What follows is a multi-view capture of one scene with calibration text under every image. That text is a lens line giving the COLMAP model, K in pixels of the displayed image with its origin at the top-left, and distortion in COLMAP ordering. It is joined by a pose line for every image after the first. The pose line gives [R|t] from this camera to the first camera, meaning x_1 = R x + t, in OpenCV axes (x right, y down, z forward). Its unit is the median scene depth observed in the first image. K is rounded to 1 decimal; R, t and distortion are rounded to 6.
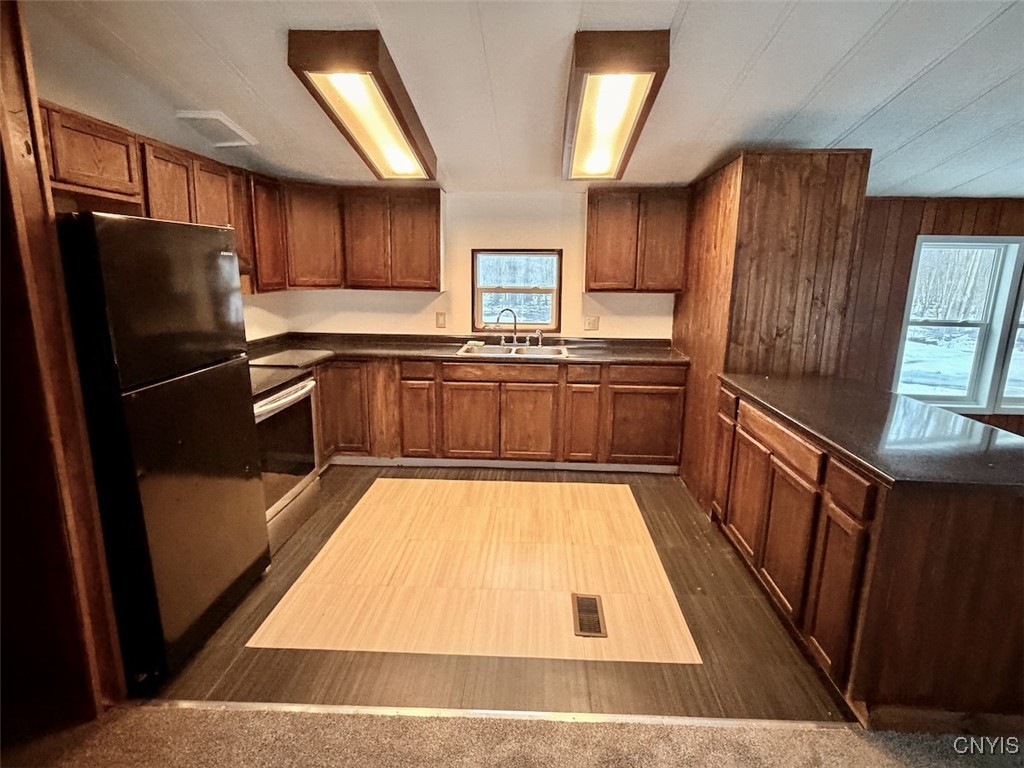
lens RADIAL K [[542.9, 0, 515.9], [0, 542.9, 386.5], [0, 0, 1]] dist [-0.001080, -0.000611]
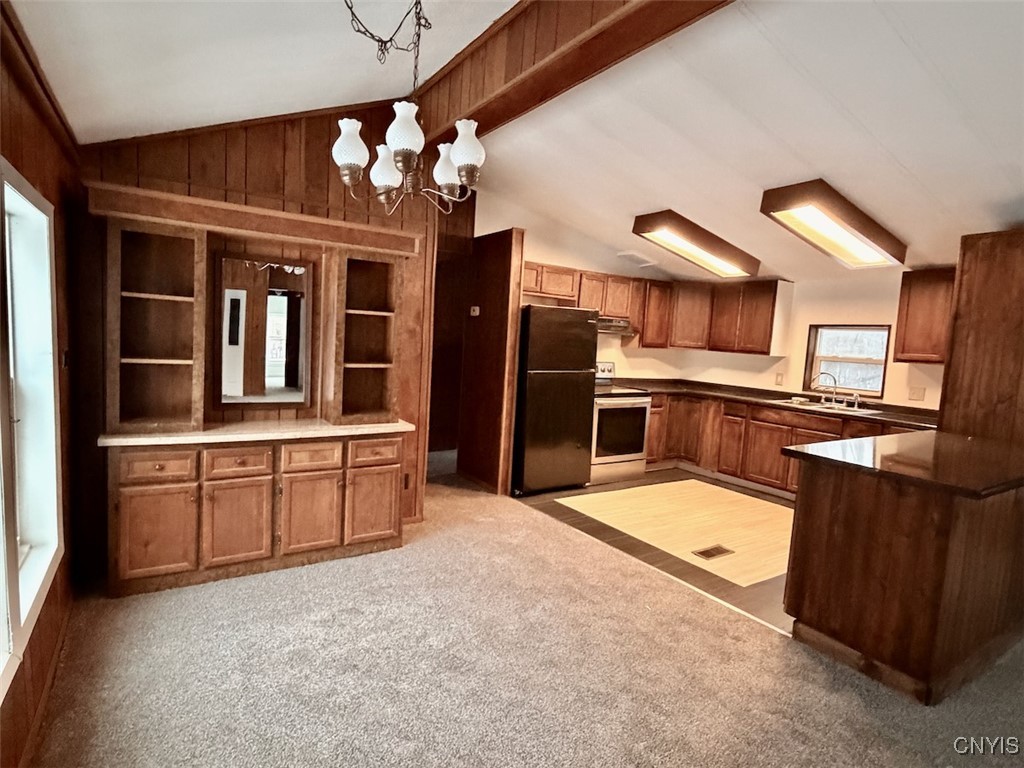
lens RADIAL K [[542.9, 0, 510.4], [0, 542.9, 383.3], [0, 0, 1]] dist [-0.001080, -0.000611]
pose [[0.575082, 0.090225, -0.813106, 0.601831], [-0.217521, 0.974987, -0.045657, 0.092041], [0.788648, 0.203124, 0.580323, -0.256560]]
